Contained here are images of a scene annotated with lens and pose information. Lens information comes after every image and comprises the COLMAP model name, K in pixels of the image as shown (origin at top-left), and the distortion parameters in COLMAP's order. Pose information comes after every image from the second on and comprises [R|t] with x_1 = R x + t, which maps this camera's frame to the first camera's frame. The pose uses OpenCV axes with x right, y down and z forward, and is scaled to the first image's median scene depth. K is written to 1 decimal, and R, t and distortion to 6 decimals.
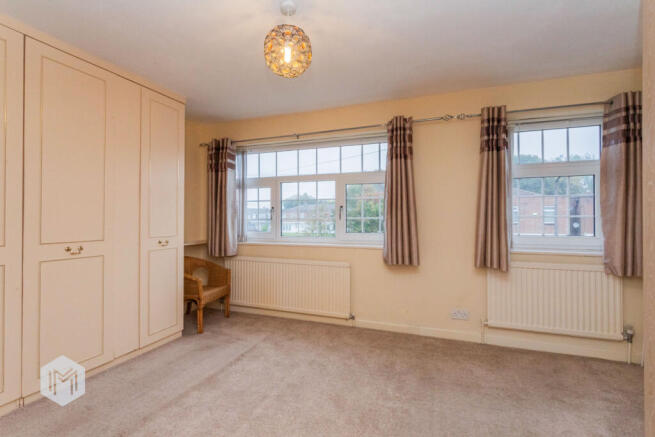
lens RADIAL K [[309.7, 0, 317.0], [0, 309.7, 217.8], [0, 0, 1]] dist [-0.001329, -0.000109]
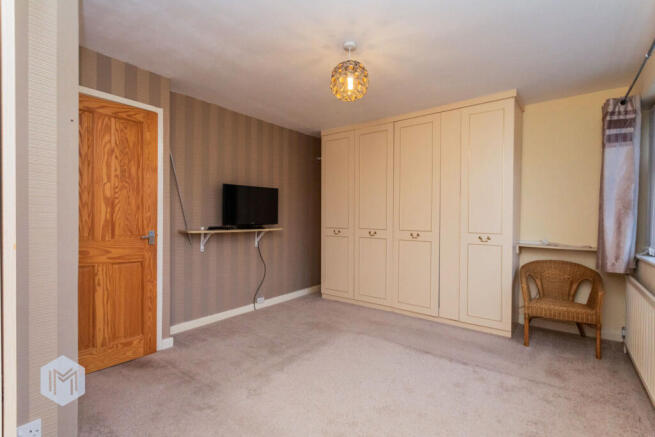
lens RADIAL K [[309.7, 0, 317.0], [0, 309.7, 217.8], [0, 0, 1]] dist [-0.001329, -0.000109]
pose [[-0.282409, 0.017225, -0.959139, 0.704103], [0.011149, 0.999830, 0.014673, -0.014108], [0.959229, -0.006549, -0.282553, 0.743172]]
